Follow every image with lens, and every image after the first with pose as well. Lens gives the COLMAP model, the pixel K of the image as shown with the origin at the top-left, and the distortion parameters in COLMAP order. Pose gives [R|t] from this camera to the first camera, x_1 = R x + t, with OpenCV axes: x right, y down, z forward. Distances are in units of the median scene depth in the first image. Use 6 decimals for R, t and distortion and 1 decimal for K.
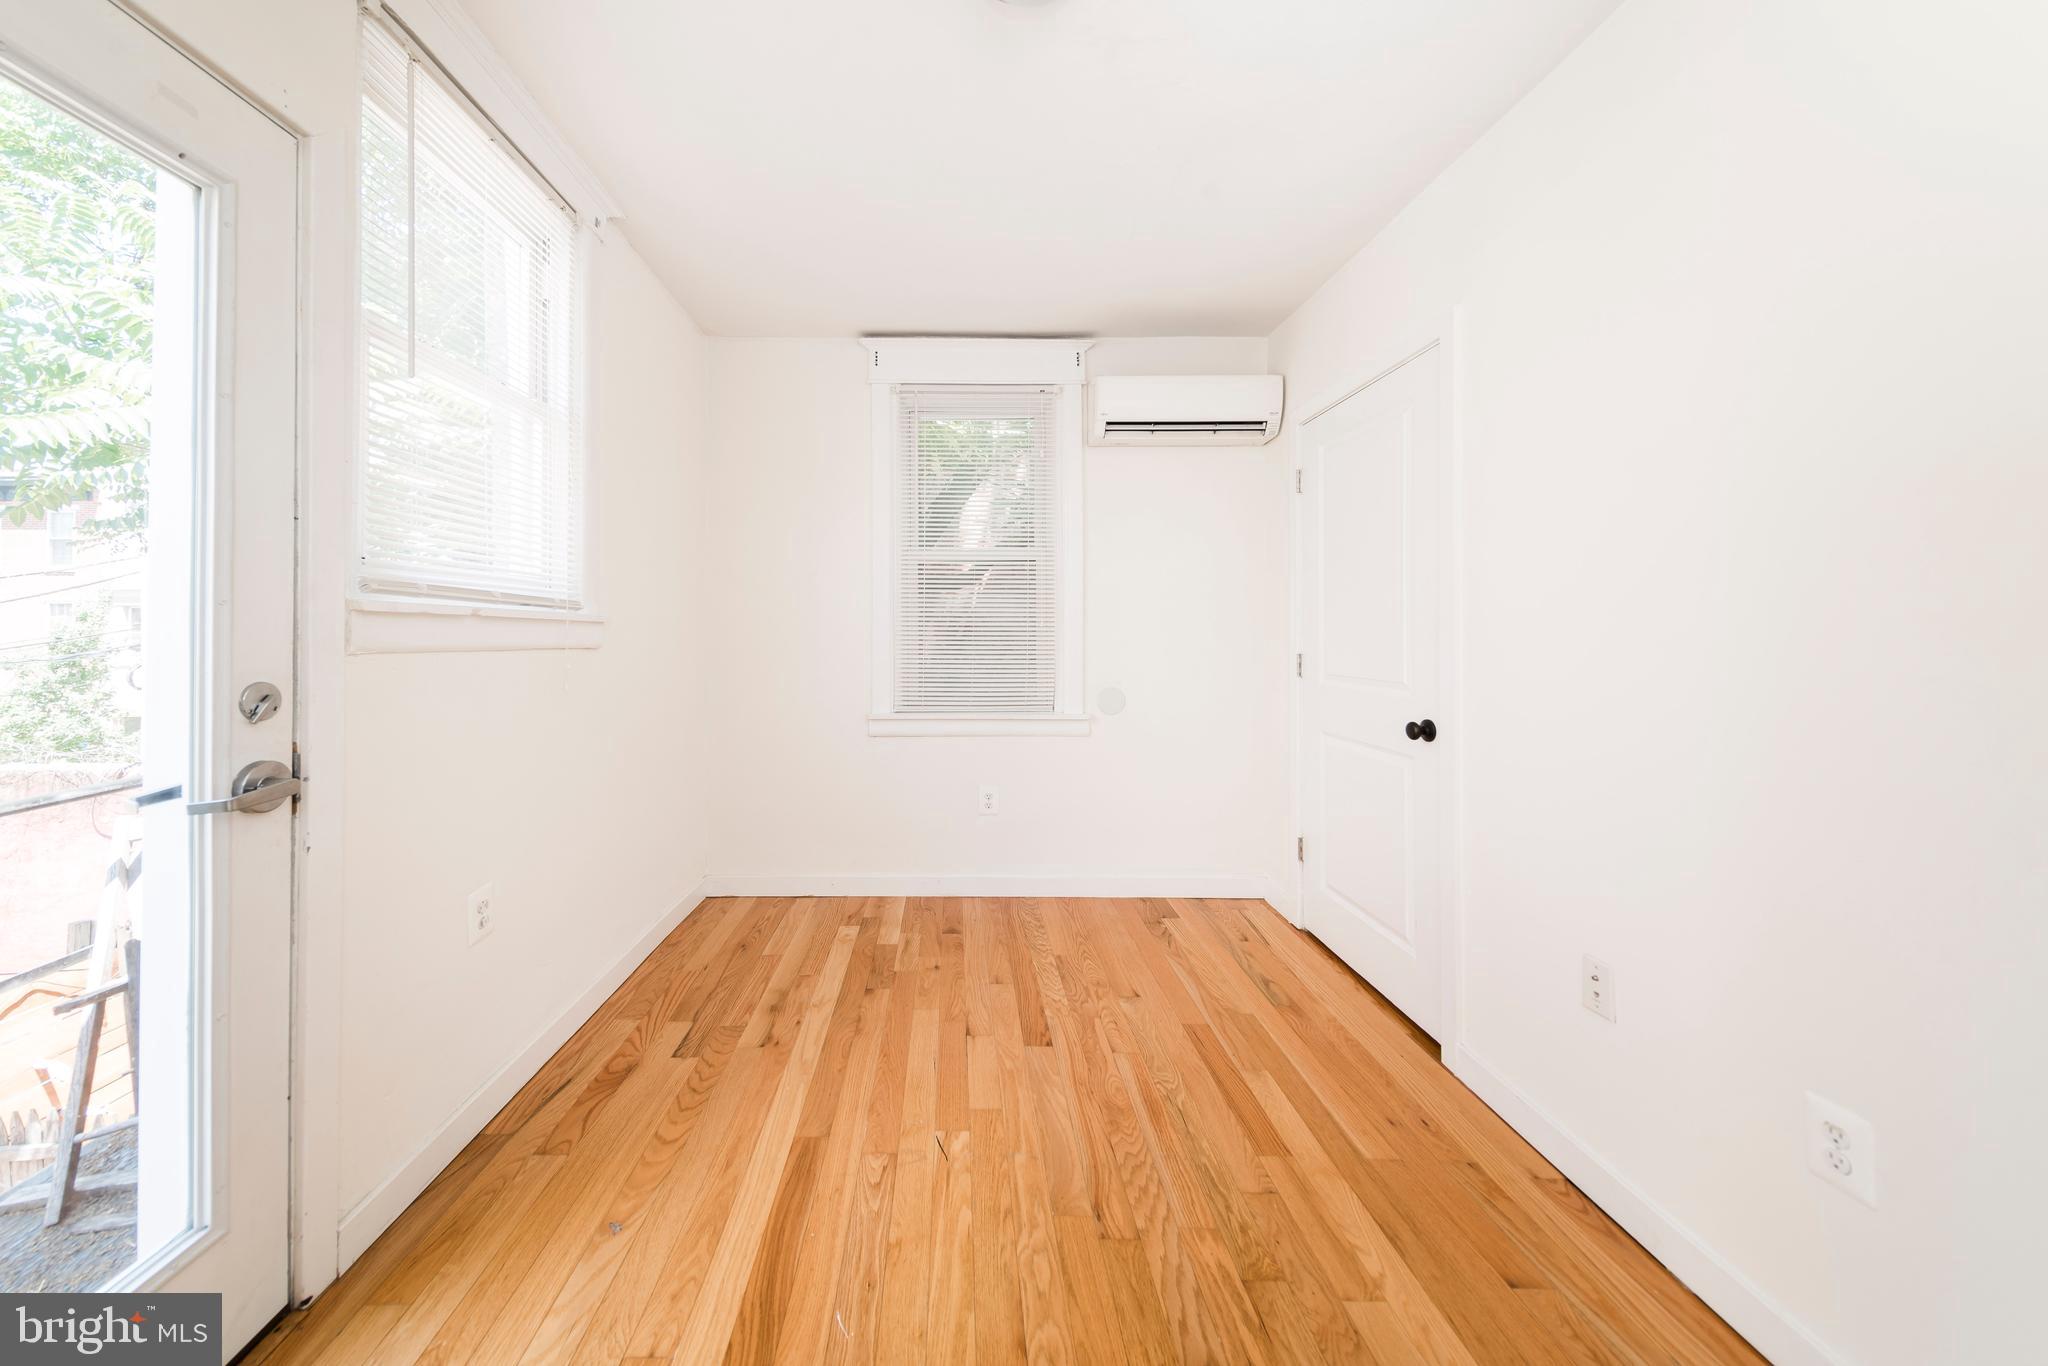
lens RADIAL K [[685.1, 0, 957.5], [0, 685.1, 632.6], [0, 0, 1]] dist [0.000044, -0.000028]
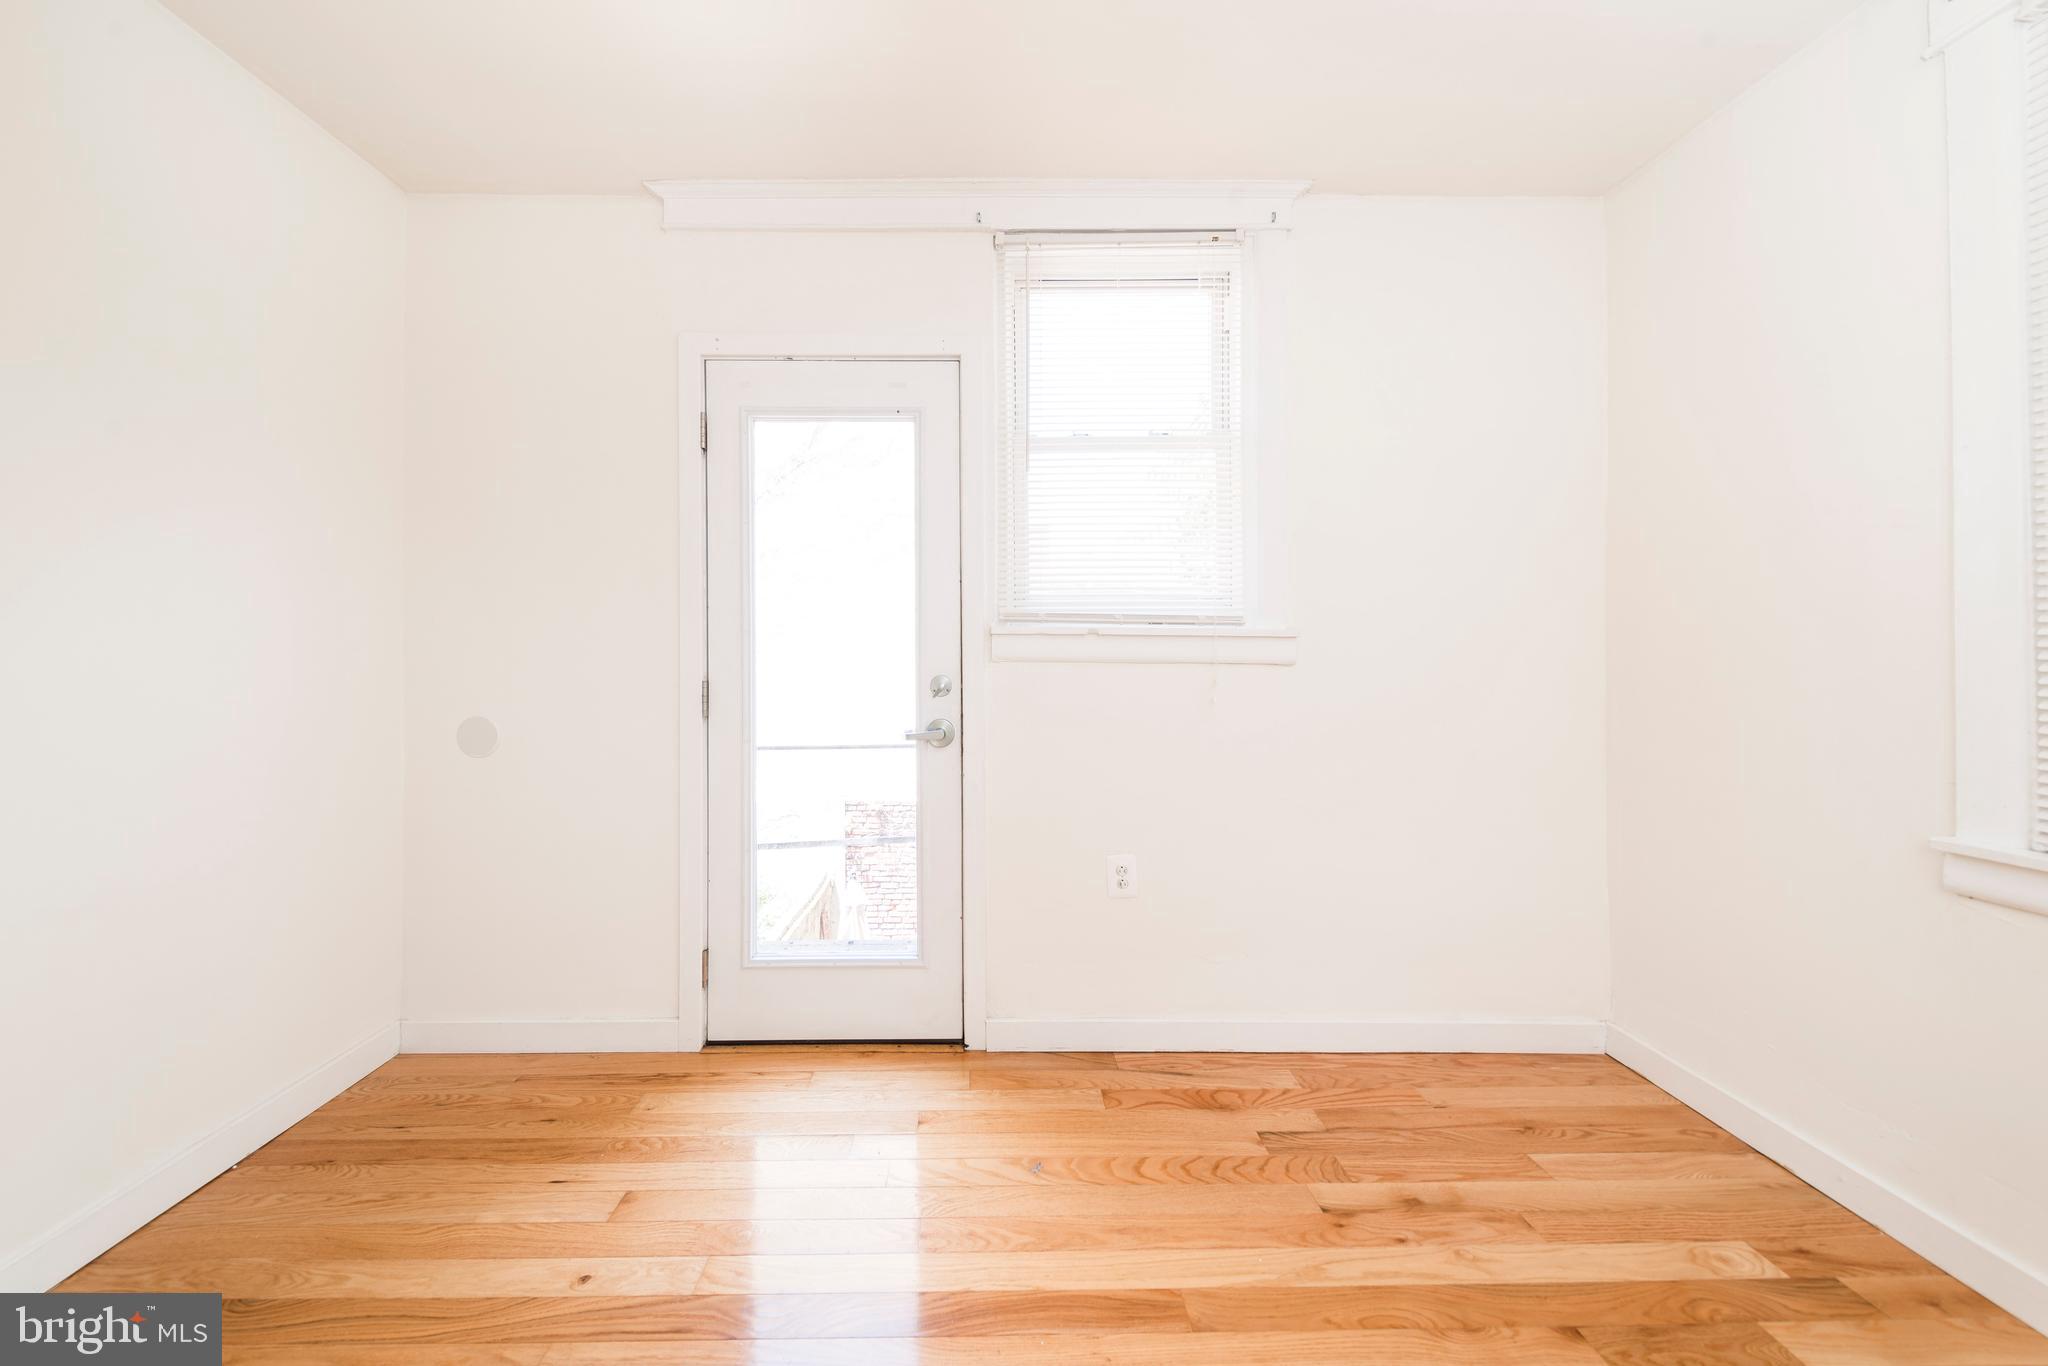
lens RADIAL K [[677.2, 0, 979.5], [0, 677.2, 655.0], [0, 0, 1]] dist [0.023264, -0.006298]
pose [[0.008772, -0.000493, -0.999961, 0.482929], [0.000915, 0.999999, -0.000485, 0.011788], [0.999961, -0.000910, 0.008772, 0.677762]]
